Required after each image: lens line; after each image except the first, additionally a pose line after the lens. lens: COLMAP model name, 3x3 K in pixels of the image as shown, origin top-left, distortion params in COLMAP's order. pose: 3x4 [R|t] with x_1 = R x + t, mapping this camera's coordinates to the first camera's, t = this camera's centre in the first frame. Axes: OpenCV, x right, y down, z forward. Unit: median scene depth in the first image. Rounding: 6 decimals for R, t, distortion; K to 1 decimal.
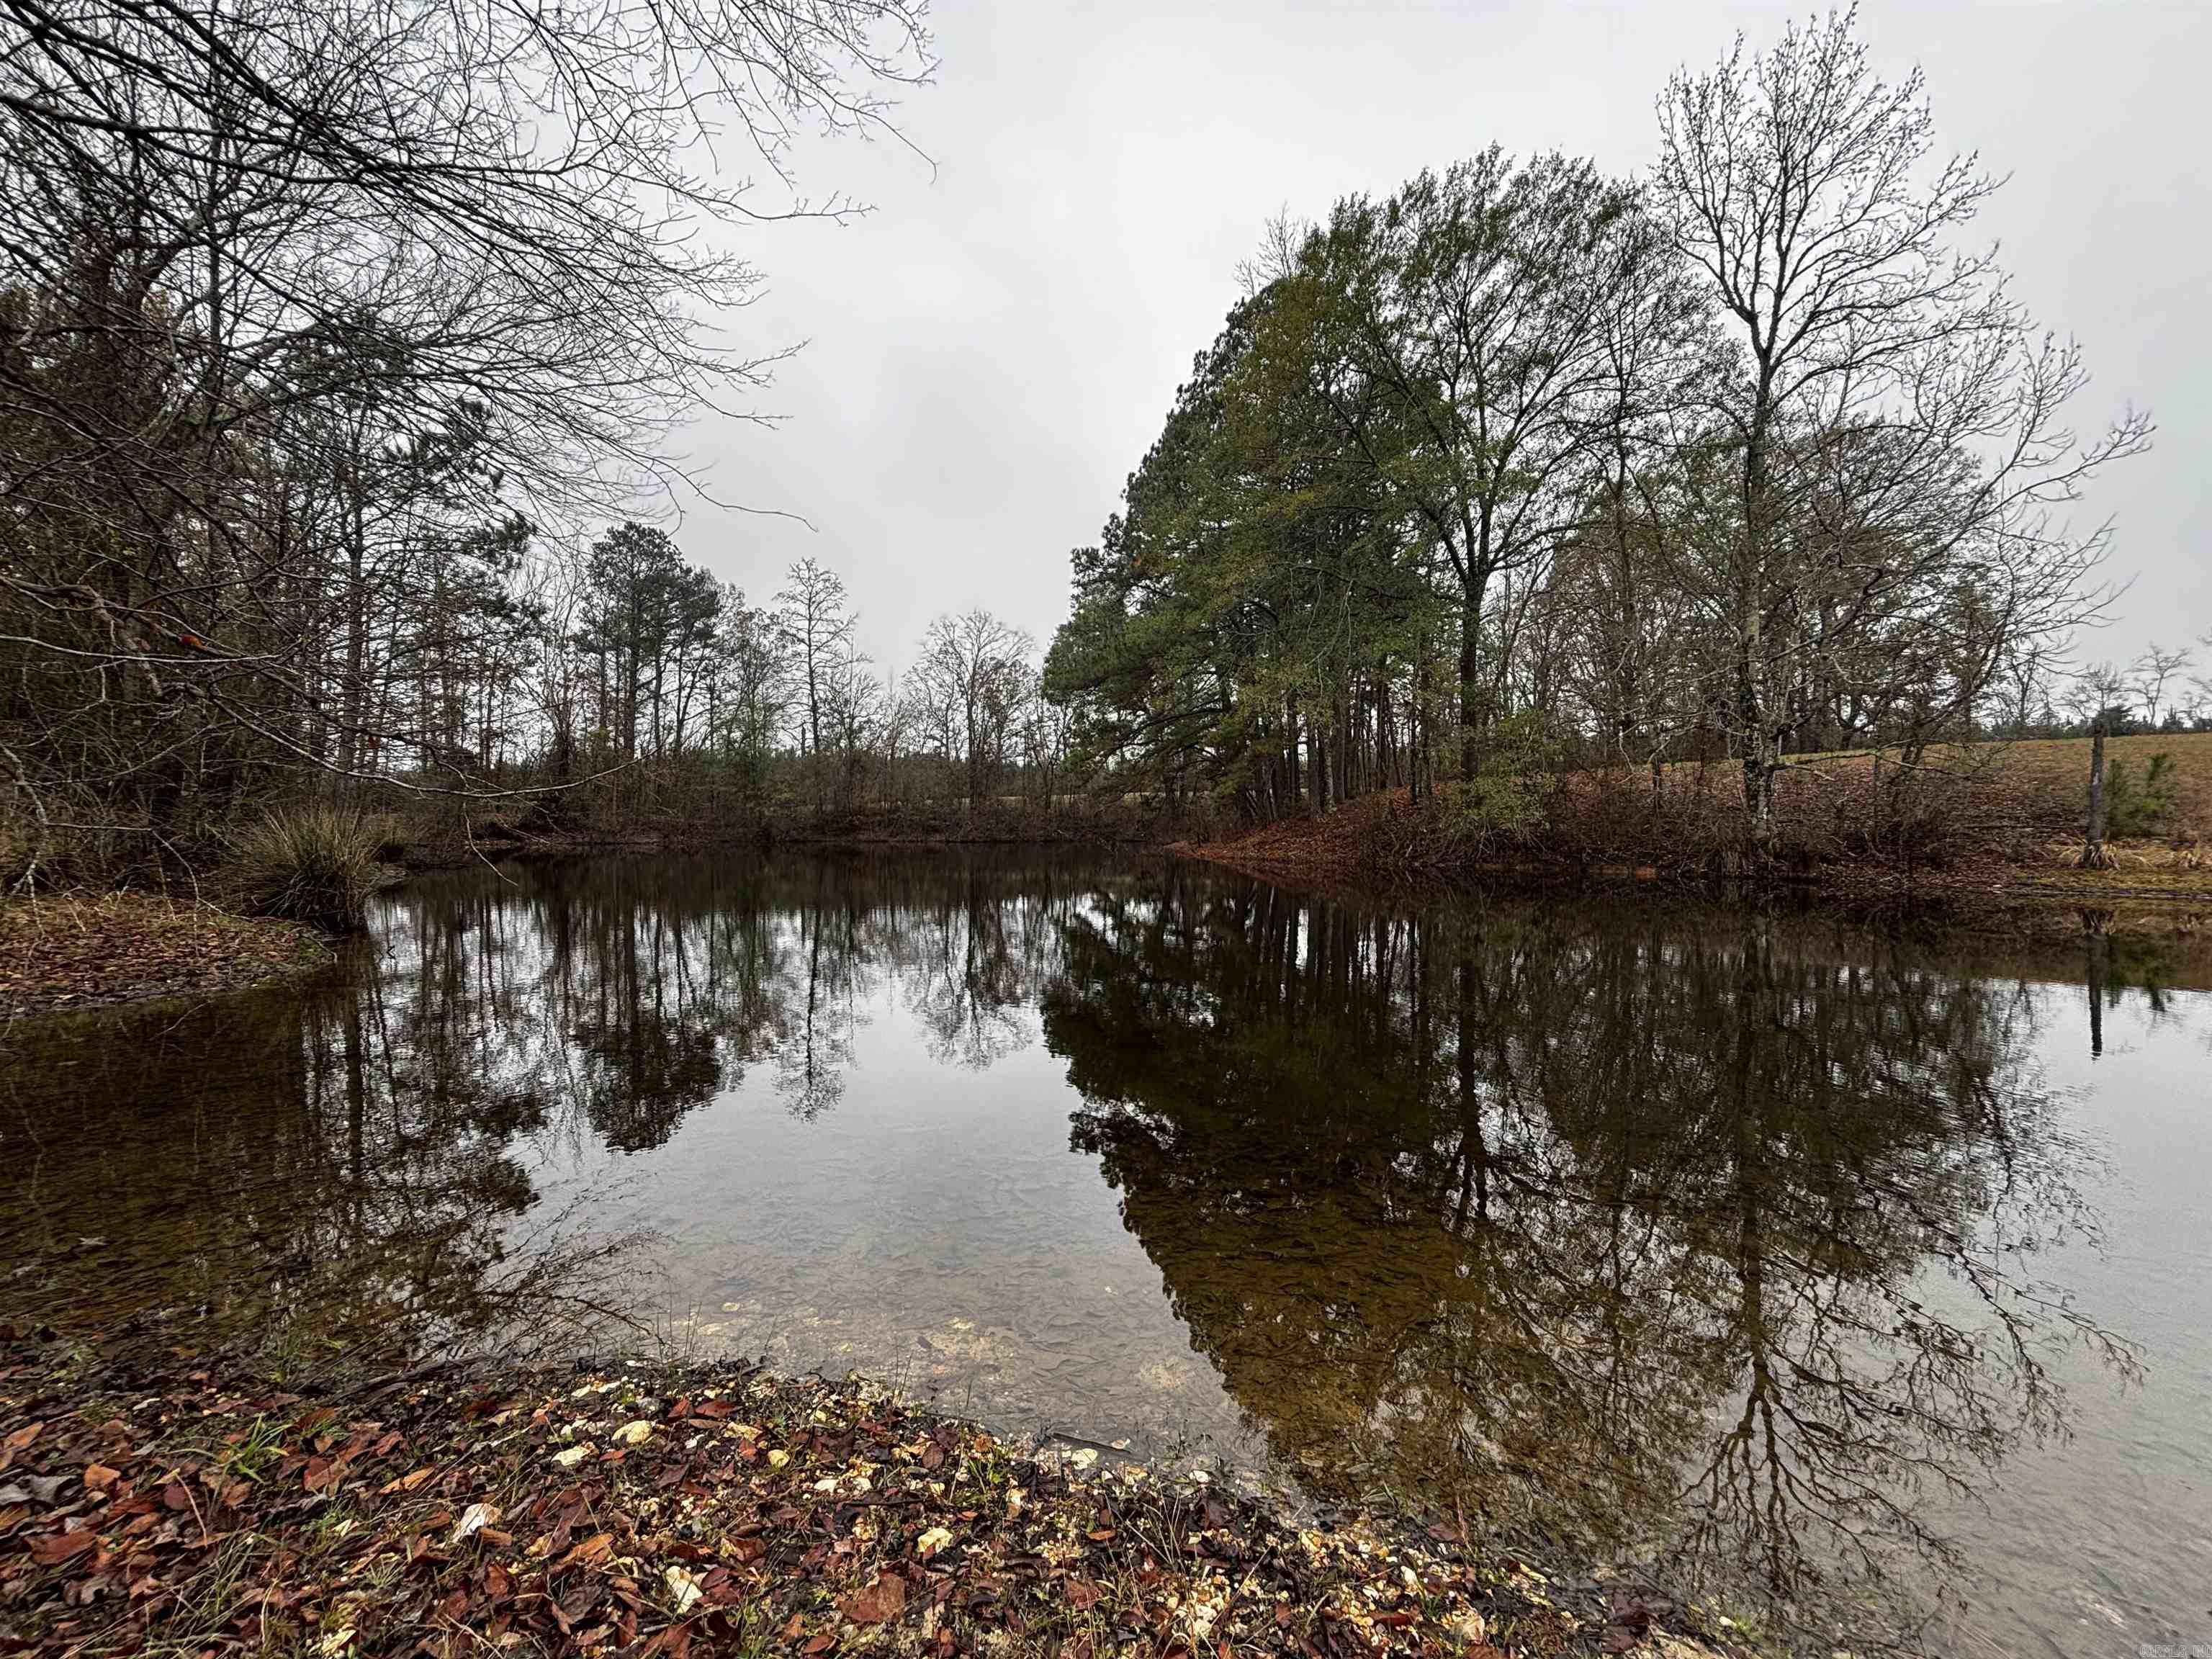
lens RADIAL K [[893.8, 0, 1106.3], [0, 893.8, 833.1], [0, 0, 1]] dist [0.000153, -0.000124]
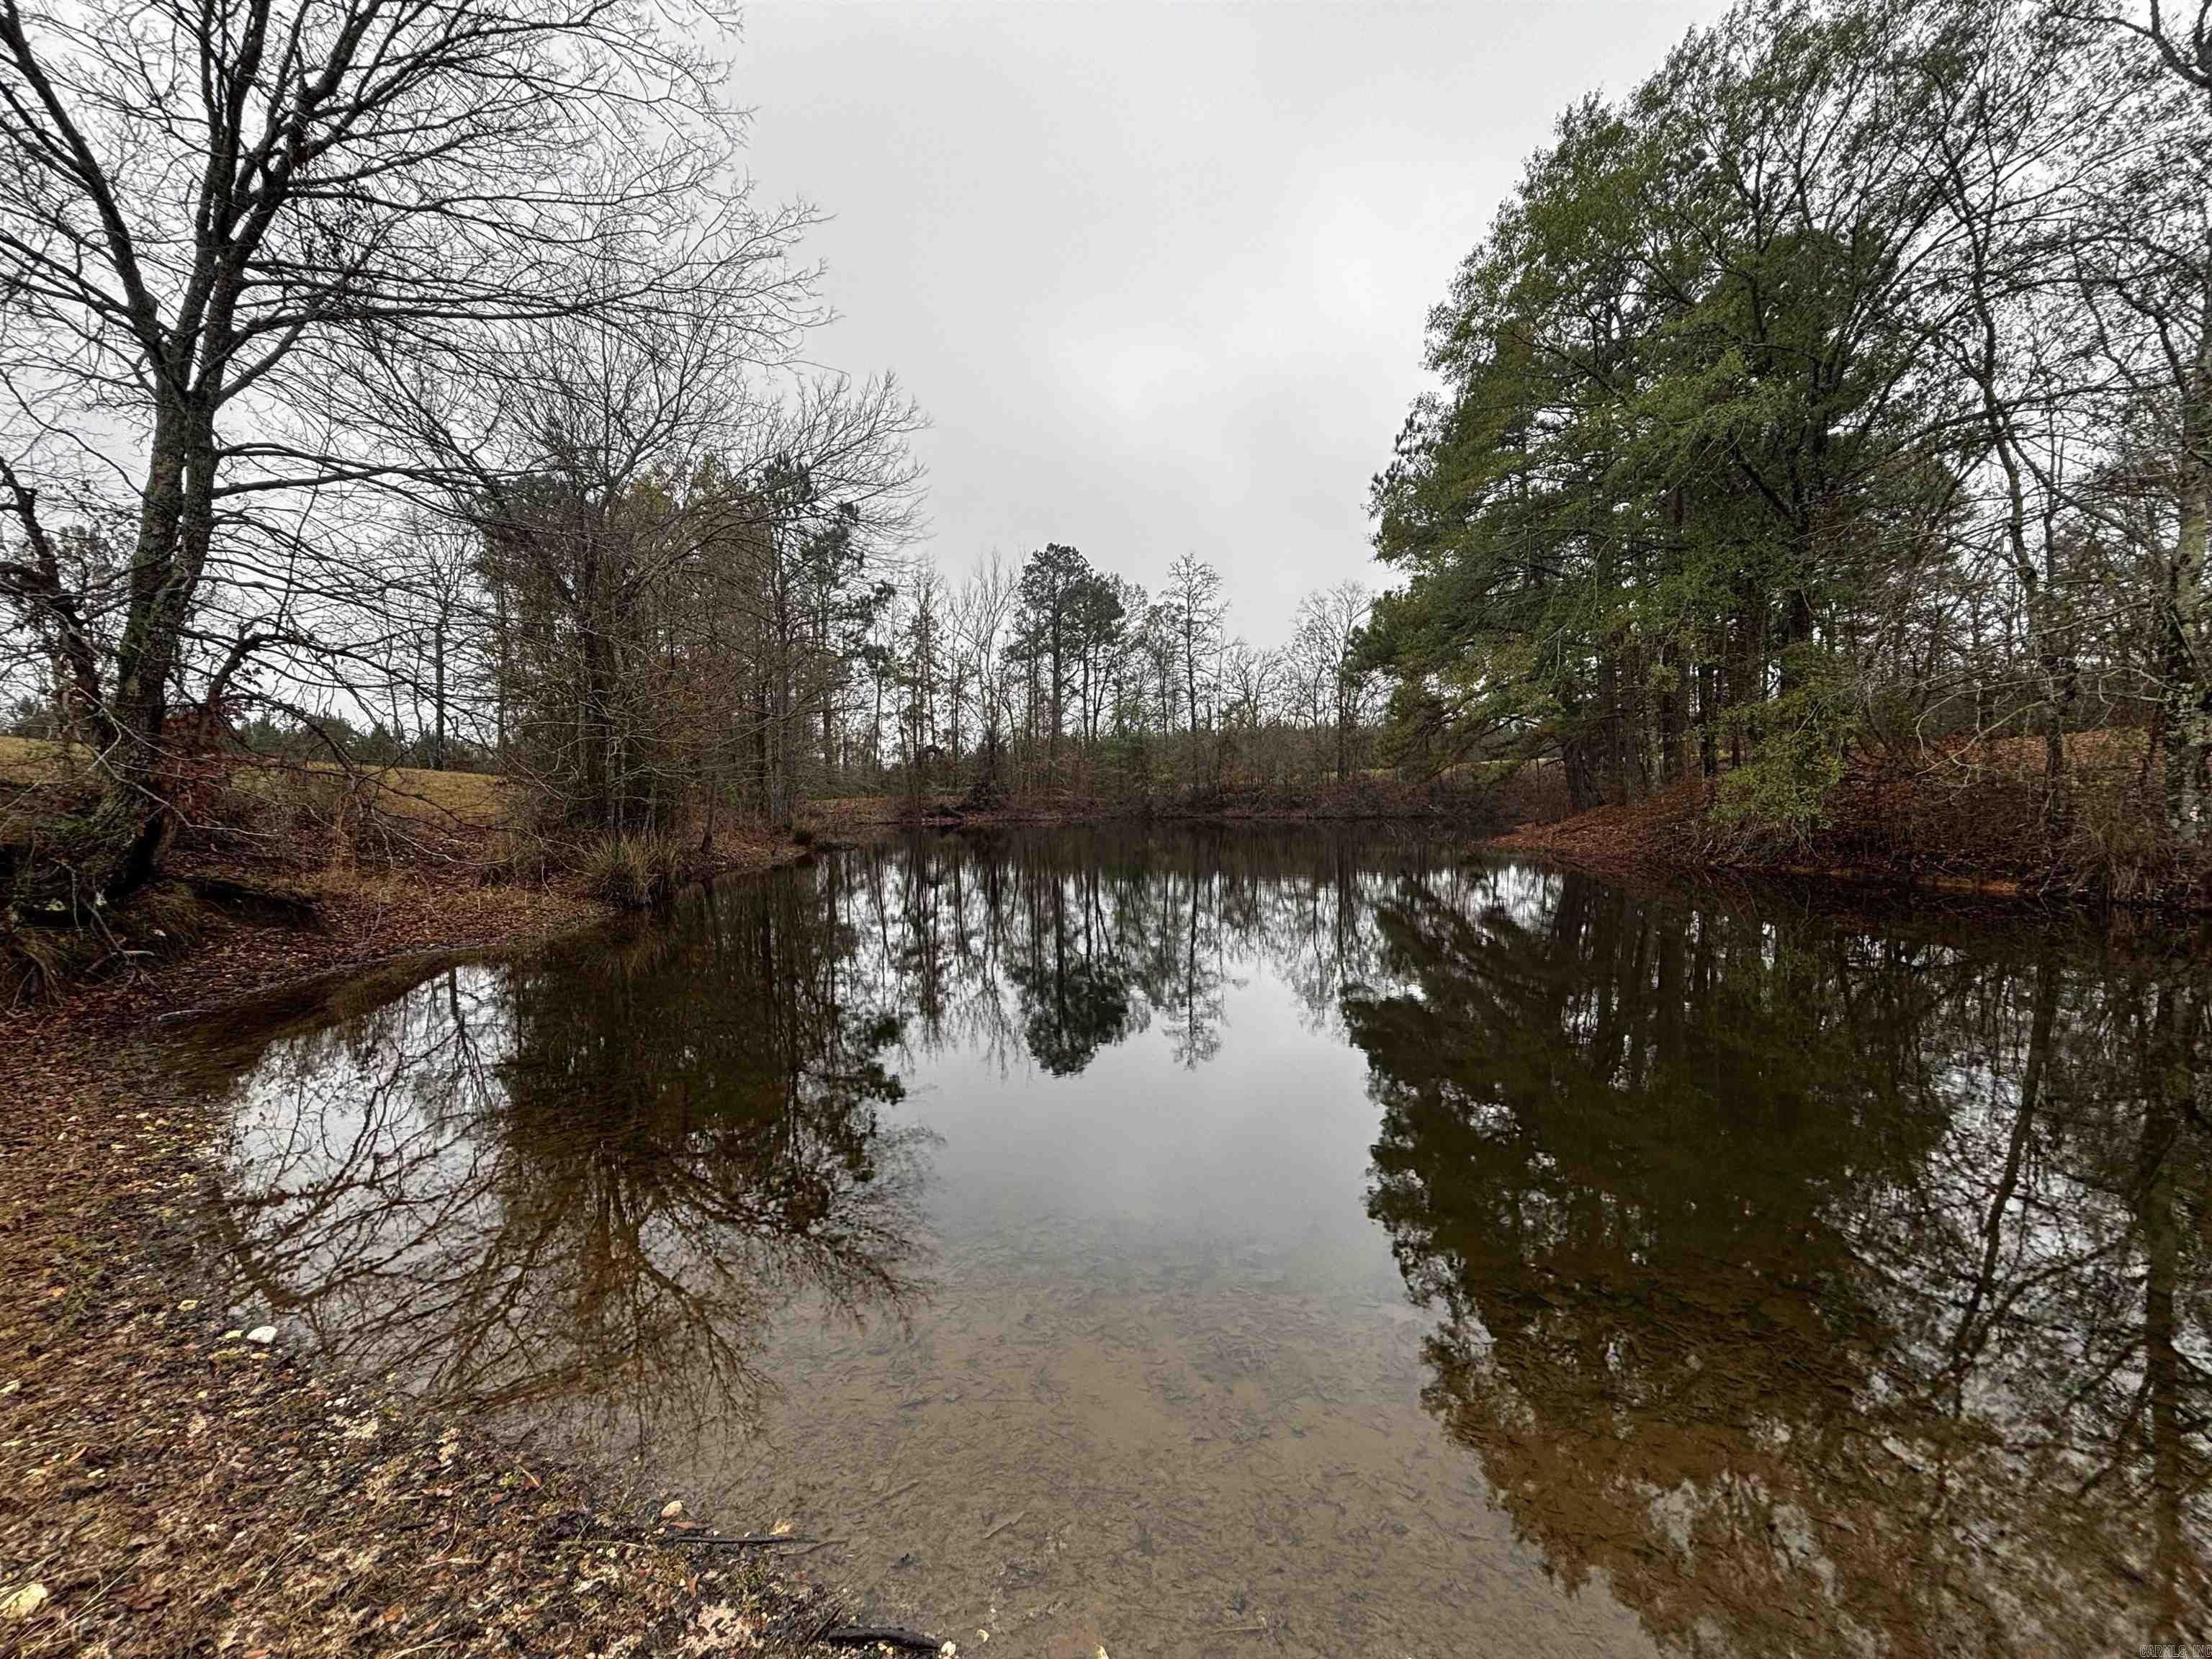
lens RADIAL K [[893.8, 0, 1107.8], [0, 893.8, 825.2], [0, 0, 1]] dist [0.000153, -0.000124]
pose [[0.873882, 0.006811, -0.486090, 0.109301], [0.009030, 0.999502, 0.030239, -0.013255], [0.486053, -0.030815, 0.873386, -0.003378]]
